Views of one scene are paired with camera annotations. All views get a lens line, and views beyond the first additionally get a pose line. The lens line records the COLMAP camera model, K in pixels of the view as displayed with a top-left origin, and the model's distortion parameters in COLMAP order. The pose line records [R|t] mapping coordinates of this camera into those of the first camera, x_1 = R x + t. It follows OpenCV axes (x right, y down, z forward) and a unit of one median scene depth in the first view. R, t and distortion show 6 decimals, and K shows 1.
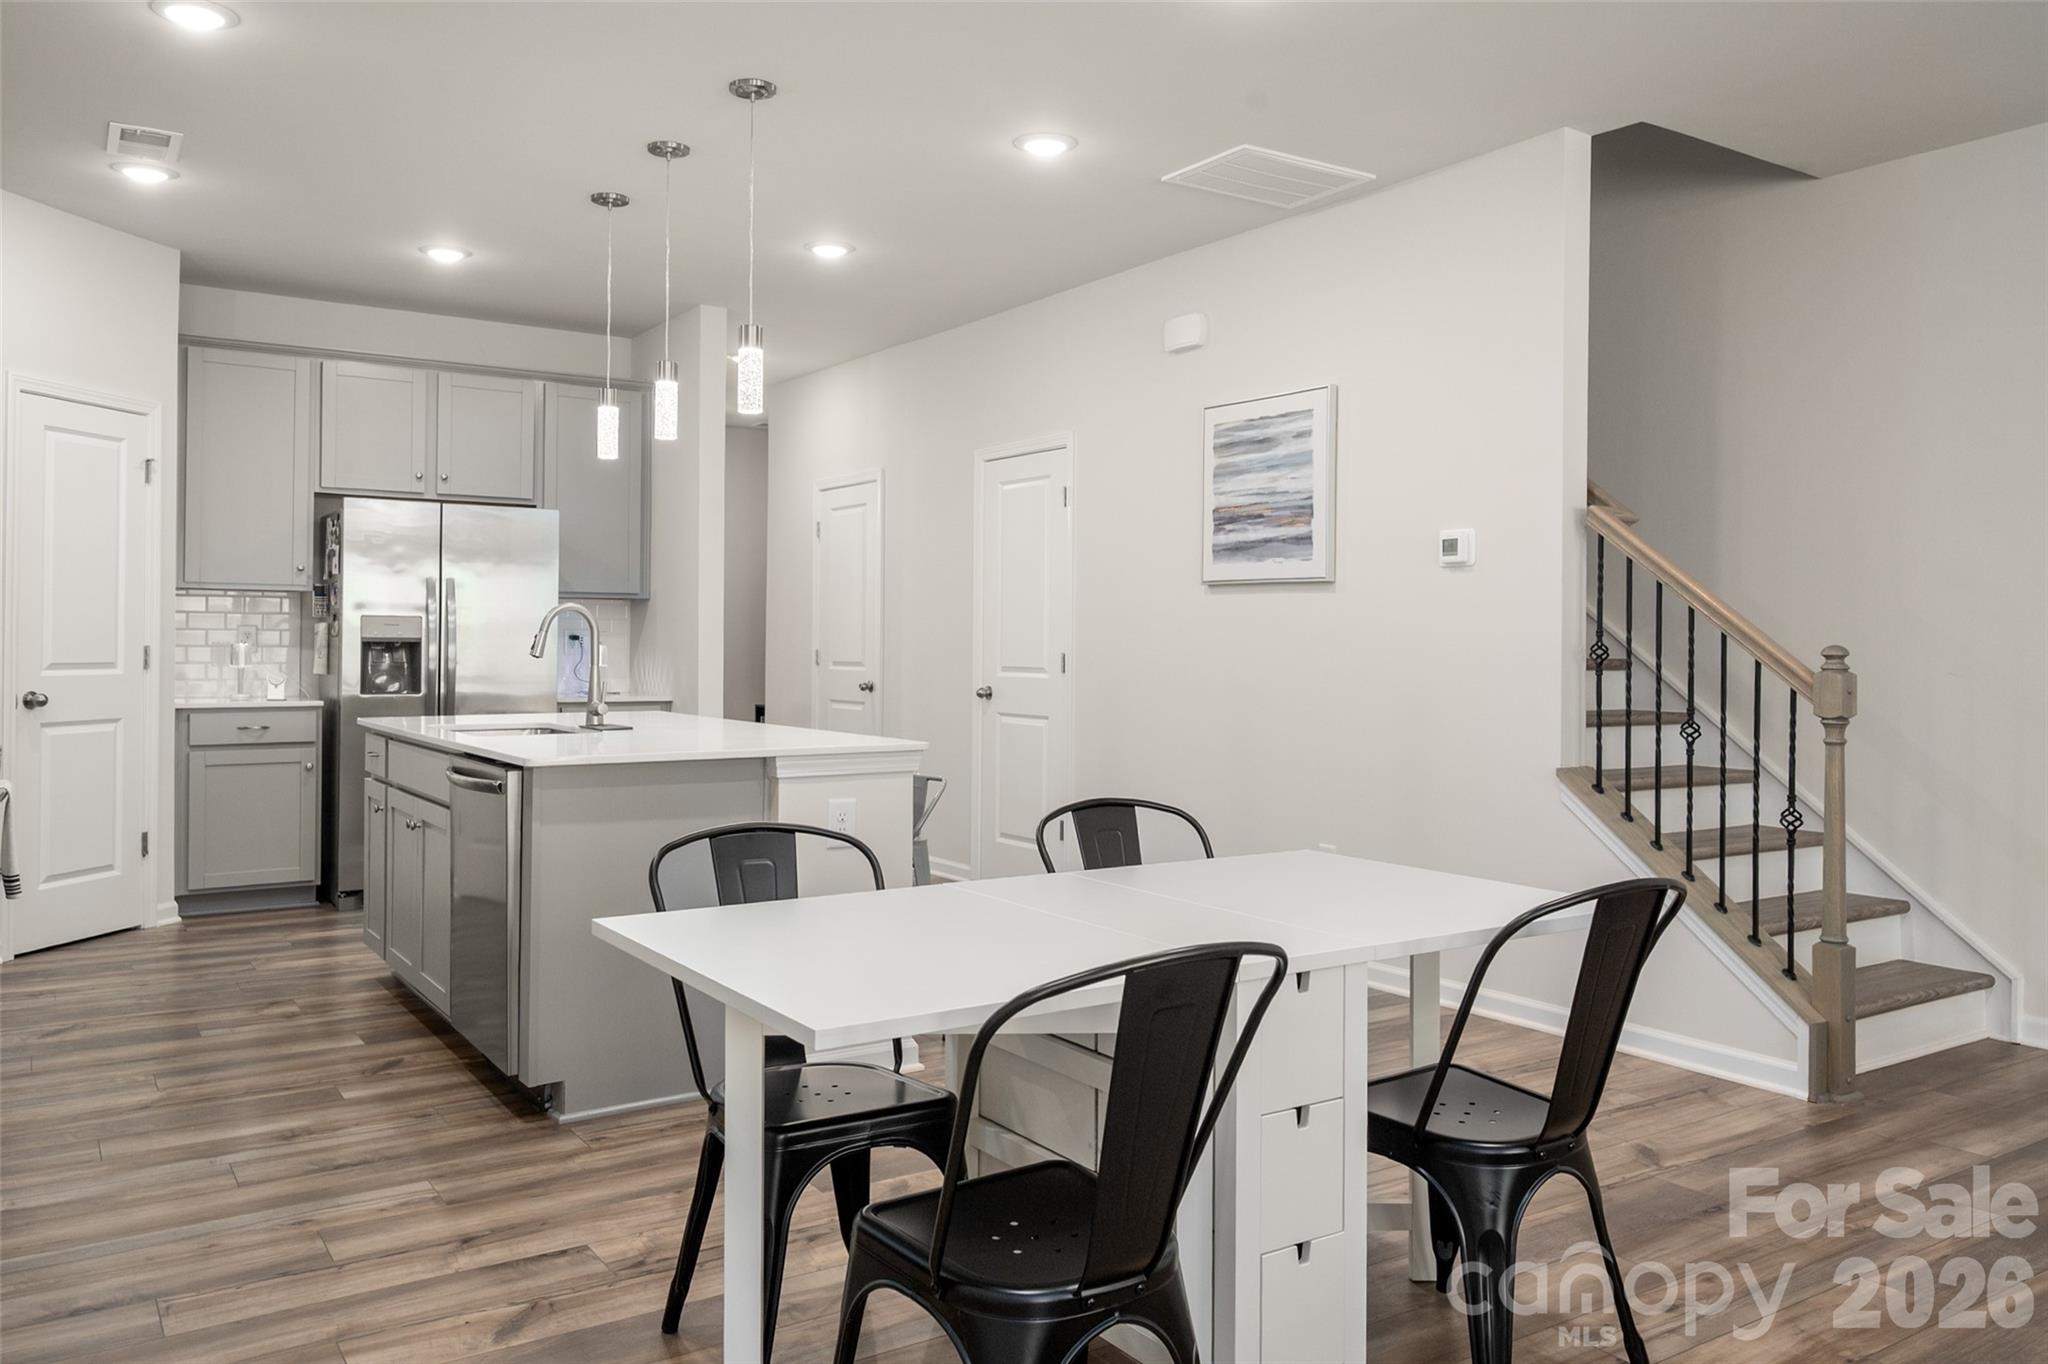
lens RADIAL K [[1524.5, 0, 1036.9], [0, 1524.5, 642.0], [0, 0, 1]] dist [-0.000107, 0.001247]
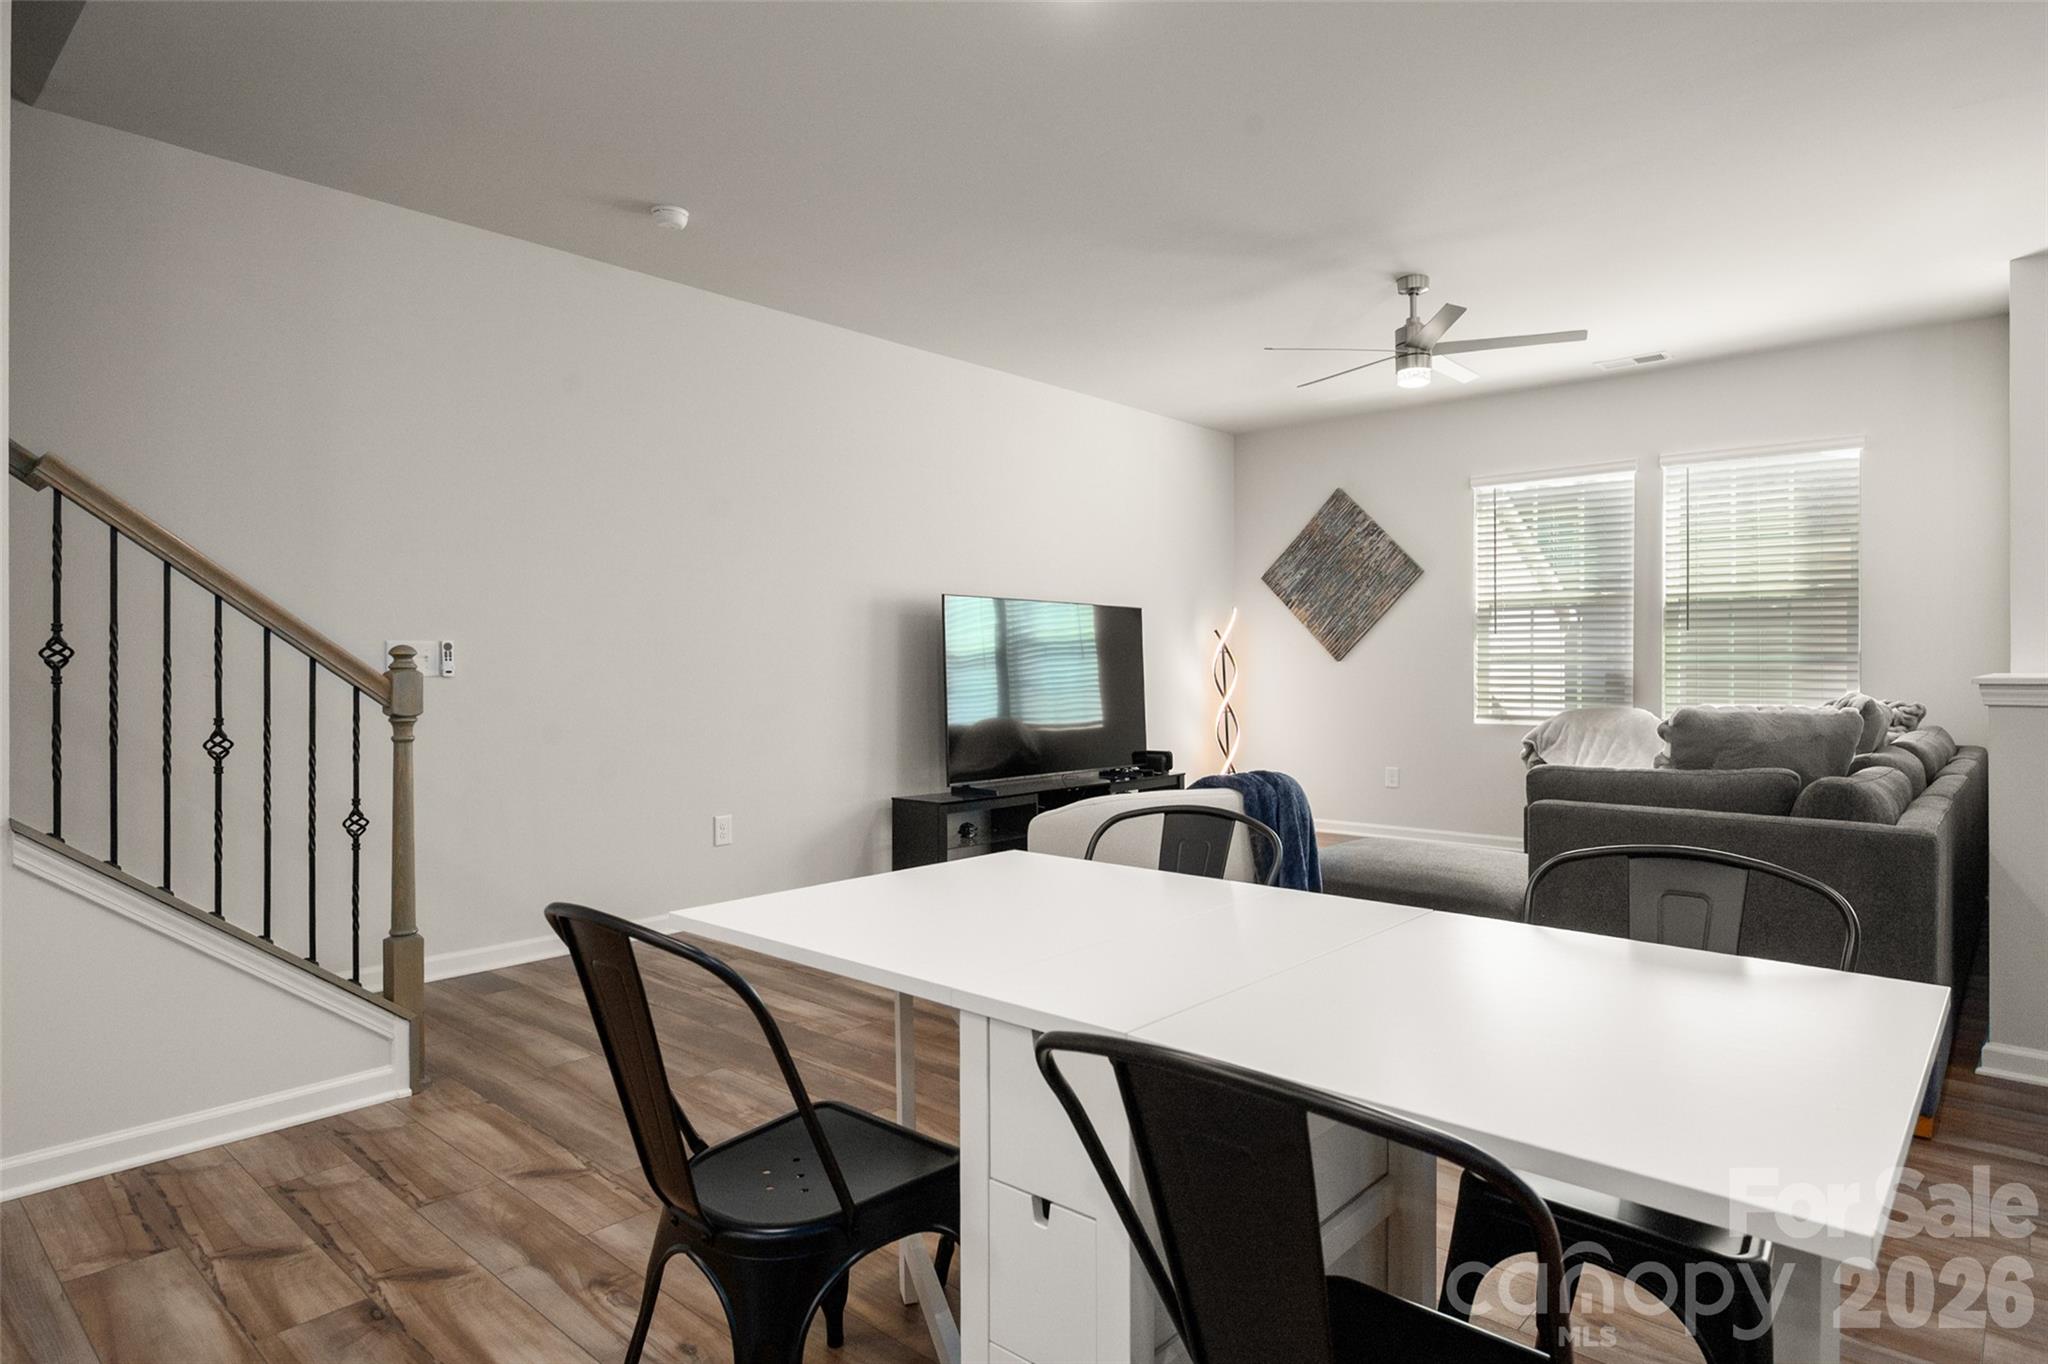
lens RADIAL K [[1143.8, 0, 1028.3], [0, 1143.8, 668.8], [0, 0, 1]] dist [-0.005005, -0.001178]
pose [[-0.246312, -0.011361, 0.969124, -0.205961], [0.001389, 0.999926, 0.012075, 0.006176], [-0.969190, 0.004320, -0.246278, 0.498331]]
